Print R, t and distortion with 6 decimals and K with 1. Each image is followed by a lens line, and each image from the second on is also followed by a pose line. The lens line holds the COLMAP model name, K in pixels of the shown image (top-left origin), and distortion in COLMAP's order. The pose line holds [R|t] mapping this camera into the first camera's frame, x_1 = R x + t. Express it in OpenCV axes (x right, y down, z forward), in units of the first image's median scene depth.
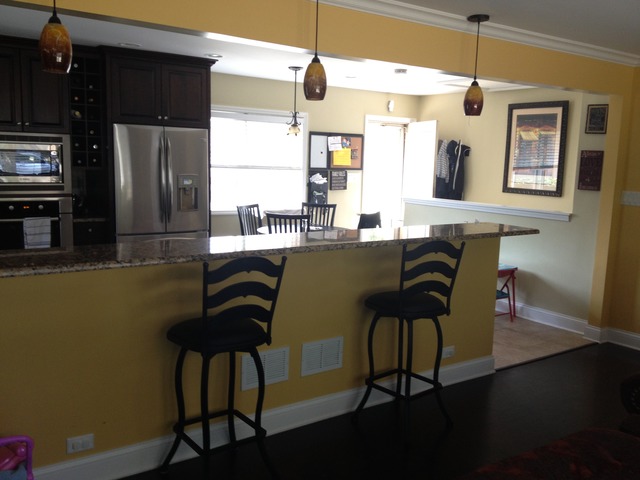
lens RADIAL K [[602.2, 0, 317.6], [0, 602.2, 241.7], [0, 0, 1]] dist [0.010976, -0.007074]
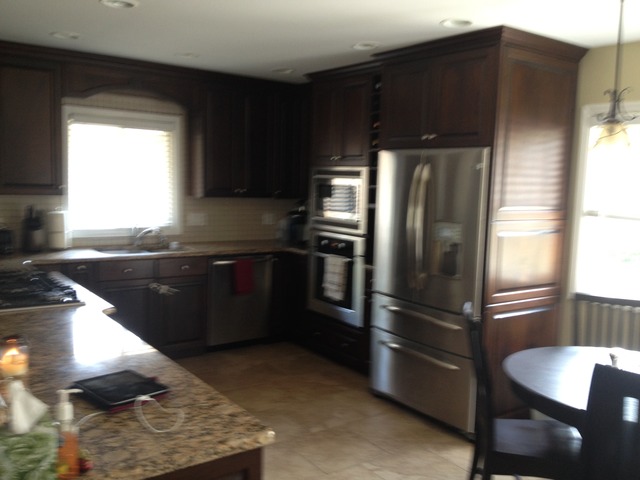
lens RADIAL K [[598.3, 0, 323.0], [0, 598.3, 221.8], [0, 0, 1]] dist [0.056678, 0.003288]
pose [[0.018519, 0.043531, -0.998880, 0.308214], [-0.174948, 0.983780, 0.039630, -0.084378], [0.984404, 0.174018, 0.025834, 0.637819]]
